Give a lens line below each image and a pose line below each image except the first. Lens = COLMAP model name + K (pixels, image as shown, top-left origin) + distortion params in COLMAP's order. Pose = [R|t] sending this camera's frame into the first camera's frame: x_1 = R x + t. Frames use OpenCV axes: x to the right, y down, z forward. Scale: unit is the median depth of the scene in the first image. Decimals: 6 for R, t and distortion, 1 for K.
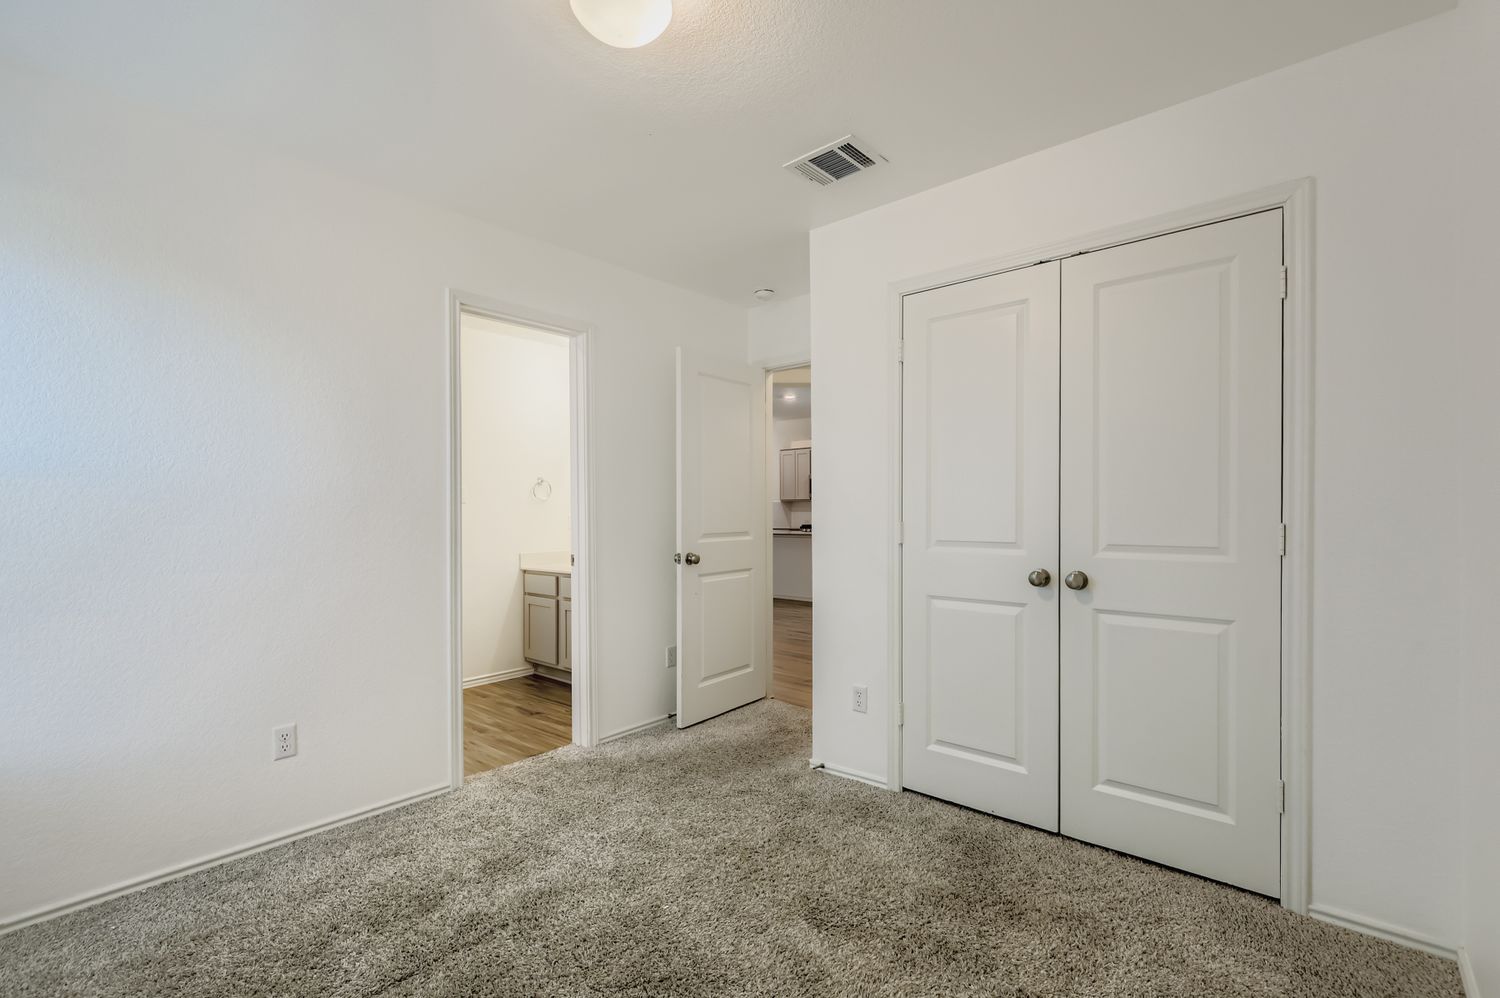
lens RADIAL K [[674.8, 0, 743.5], [0, 674.8, 506.4], [0, 0, 1]] dist [0.016999, -0.000223]
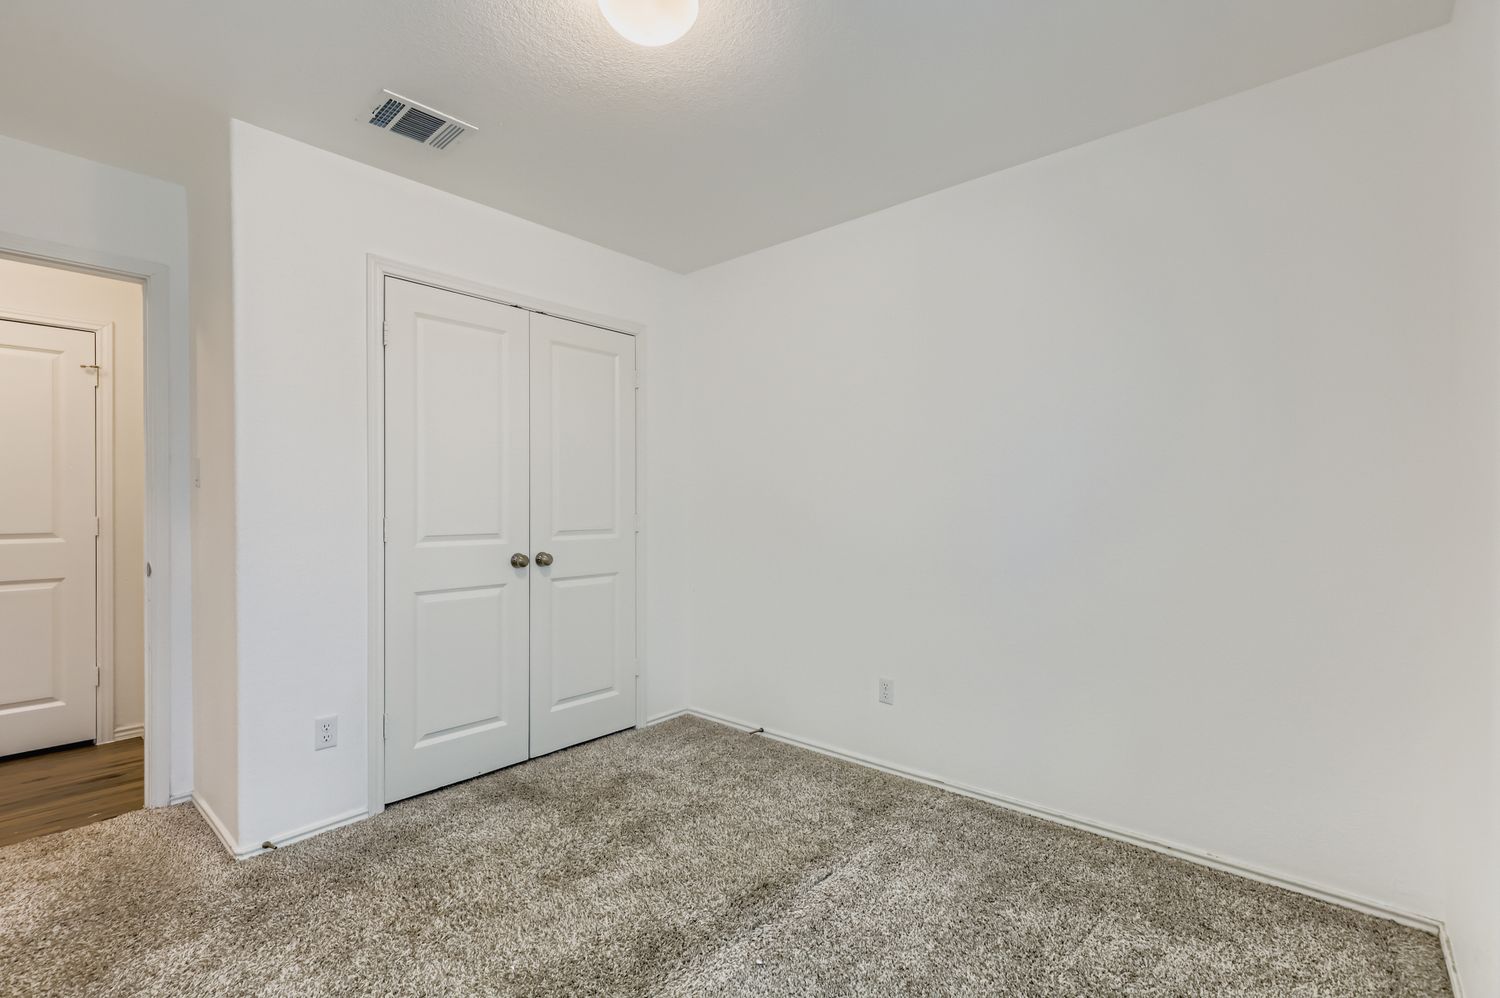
lens RADIAL K [[674.8, 0, 746.9], [0, 674.8, 500.8], [0, 0, 1]] dist [0.016999, -0.000223]
pose [[0.013912, 0.007994, 0.999871, -0.823056], [-0.005572, 0.999953, -0.007917, 0.003034], [-0.999888, -0.005461, 0.013956, 0.585069]]
